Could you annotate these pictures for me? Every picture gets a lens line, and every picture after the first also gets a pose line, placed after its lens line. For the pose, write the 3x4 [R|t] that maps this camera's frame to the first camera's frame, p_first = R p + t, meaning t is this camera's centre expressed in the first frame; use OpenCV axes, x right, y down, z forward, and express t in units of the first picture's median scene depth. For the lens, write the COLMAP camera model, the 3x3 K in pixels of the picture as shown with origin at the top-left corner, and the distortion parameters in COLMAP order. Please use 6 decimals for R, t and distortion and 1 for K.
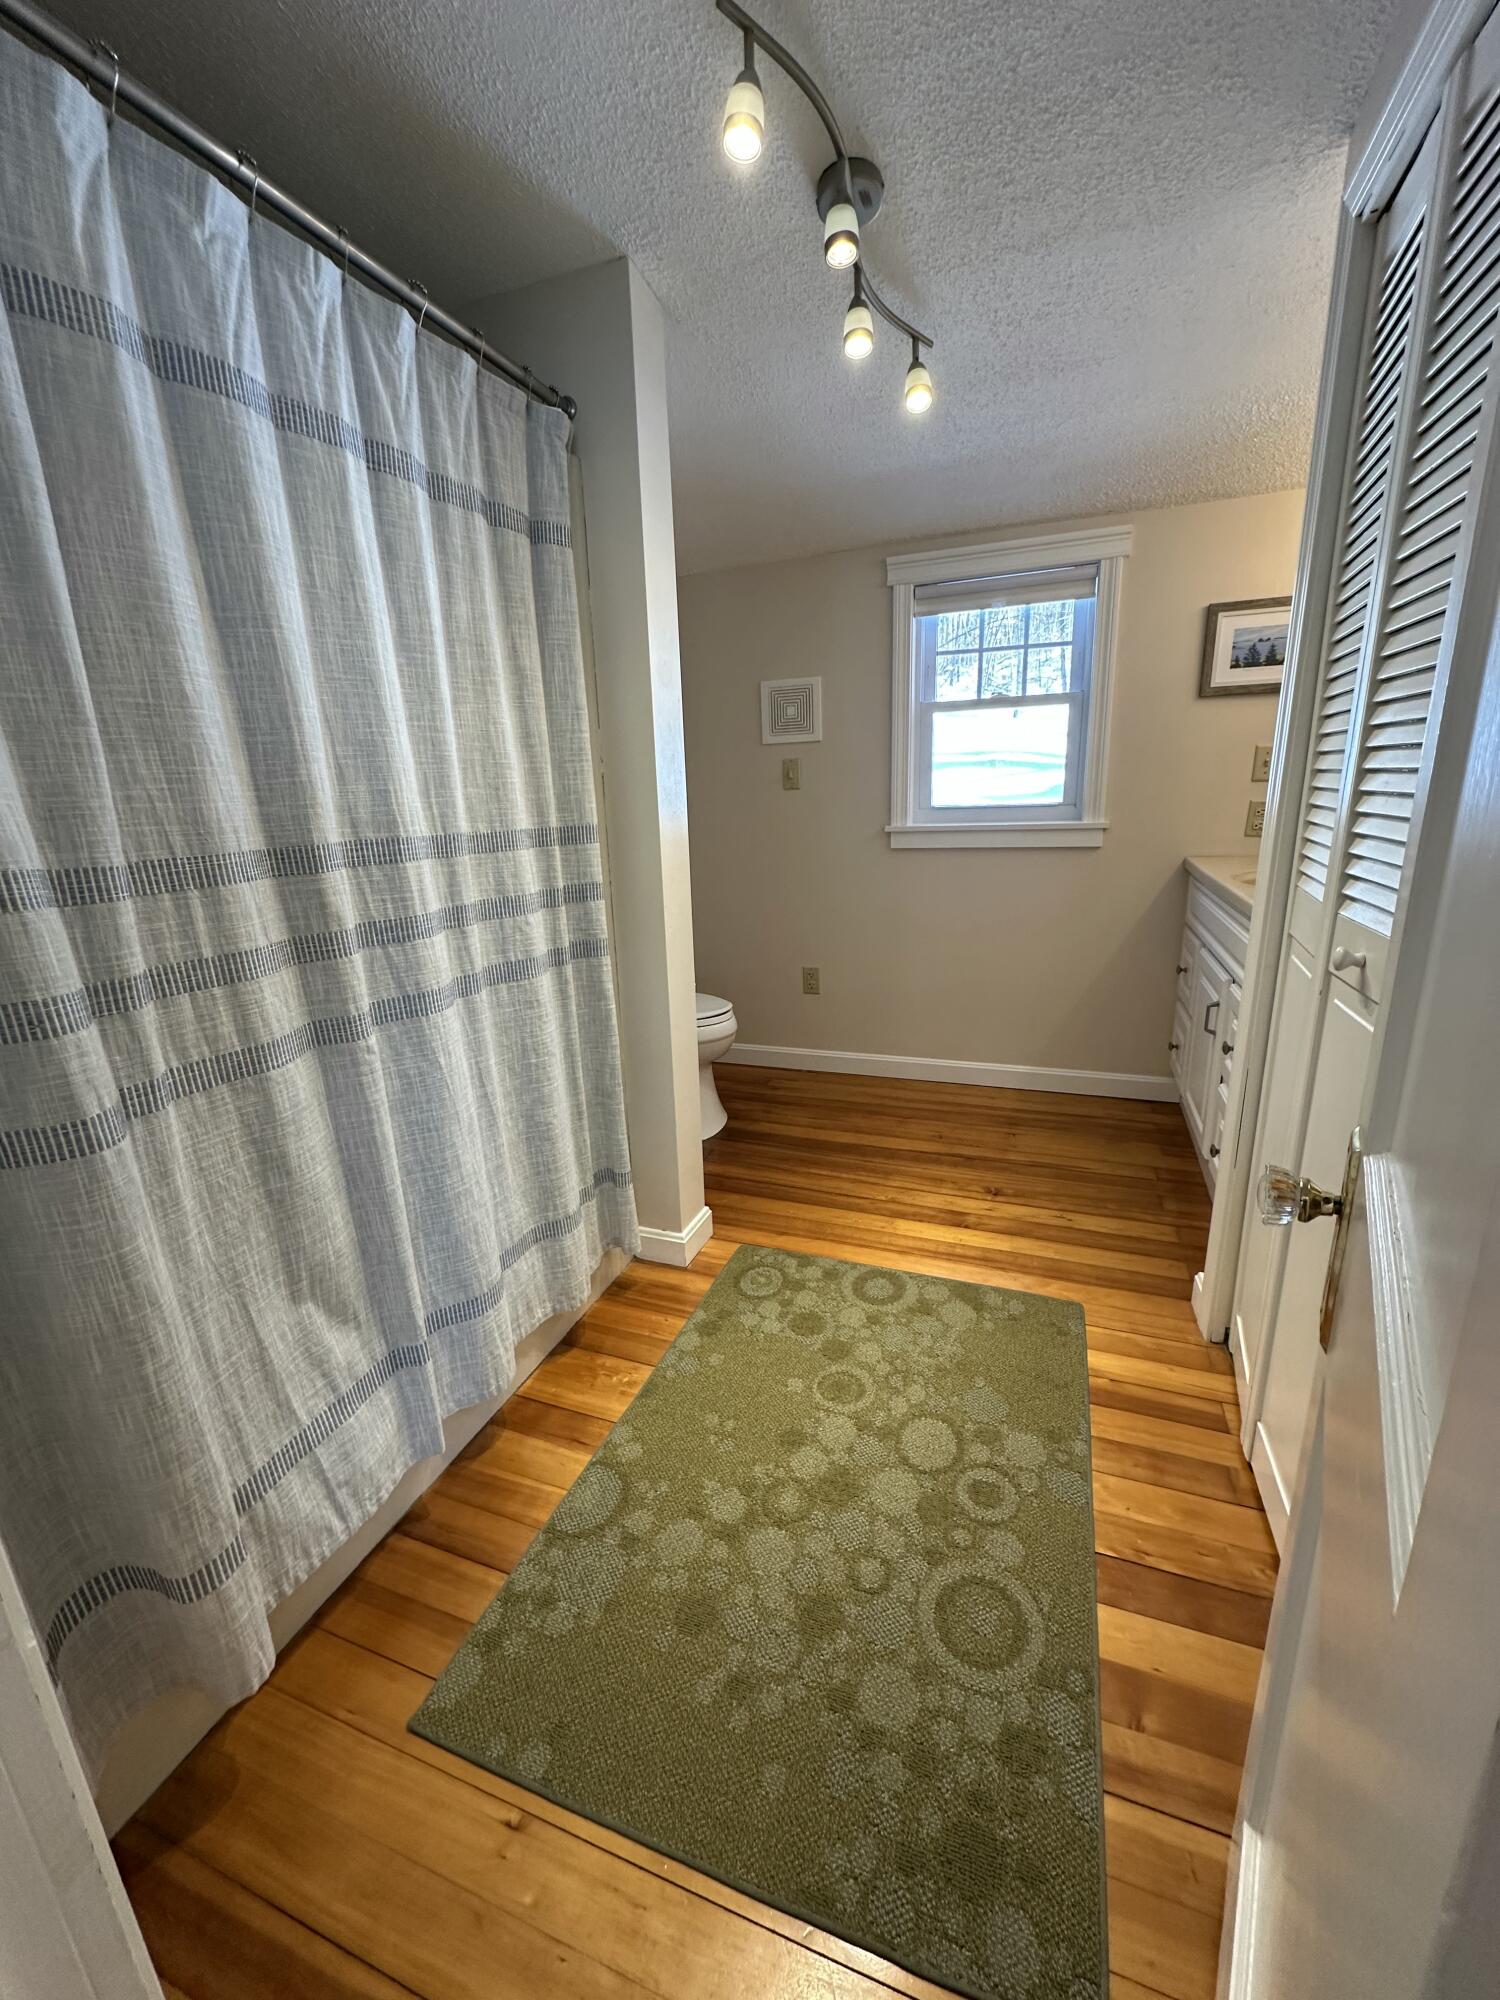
lens RADIAL K [[795.7, 0, 756.1], [0, 795.7, 997.7], [0, 0, 1]] dist [0.001334, -0.000115]
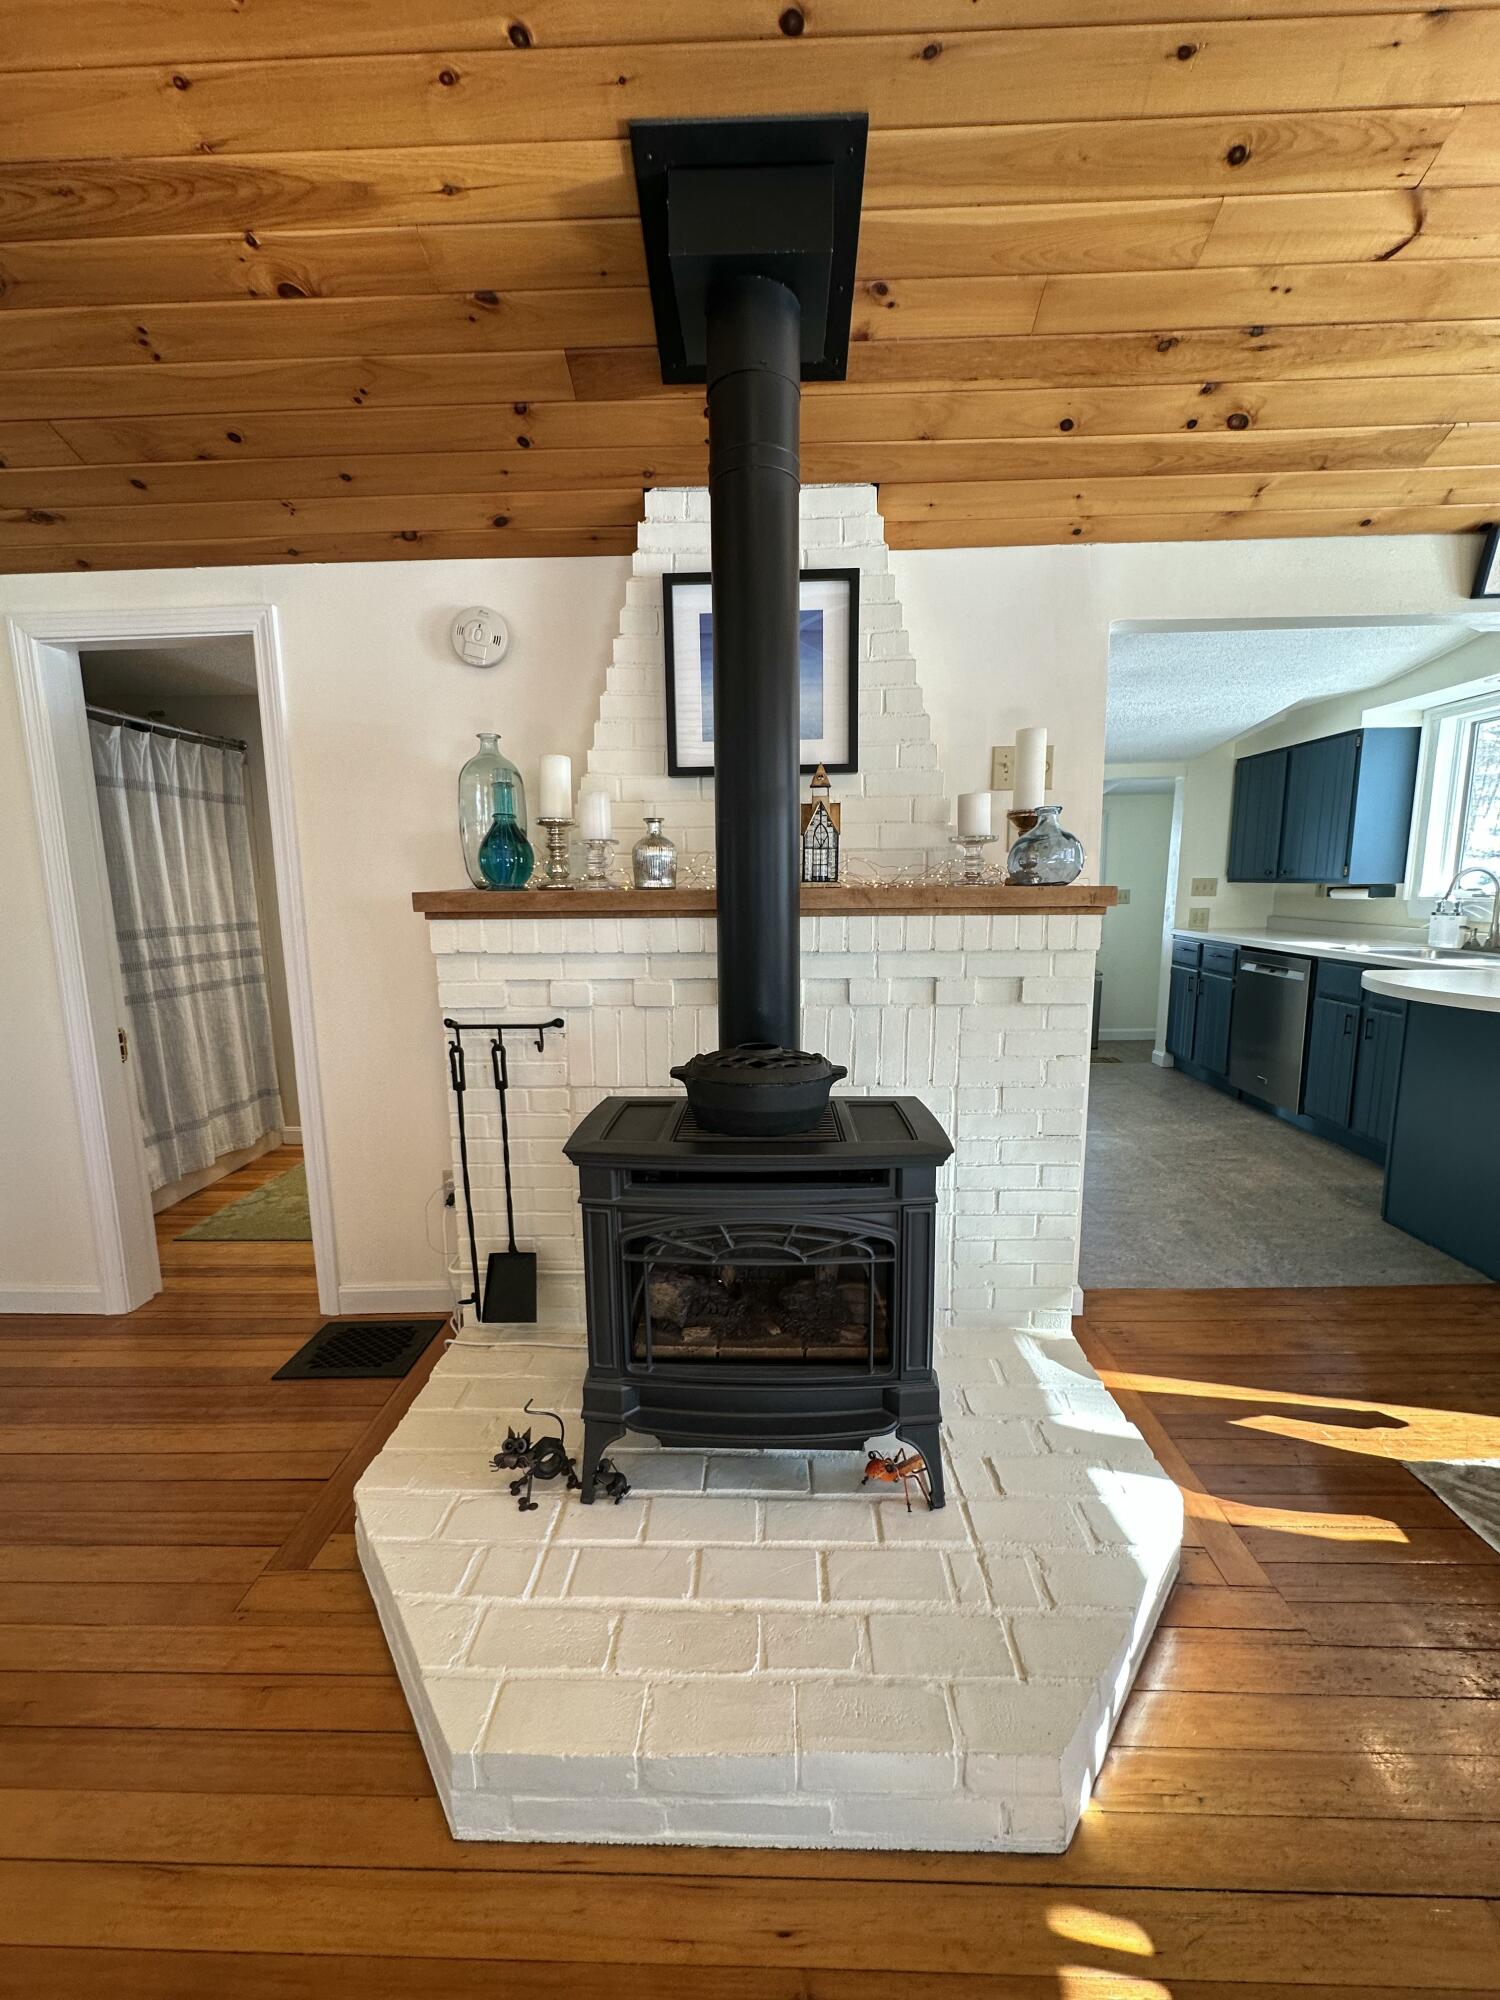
lens RADIAL K [[795.7, 0, 748.7], [0, 795.7, 996.8], [0, 0, 1]] dist [0.001334, -0.000115]
pose [[0.946910, -0.028162, 0.320264, 0.443885], [0.065051, 0.992335, -0.105073, 0.363679], [-0.314850, 0.120328, 0.941483, -1.746816]]
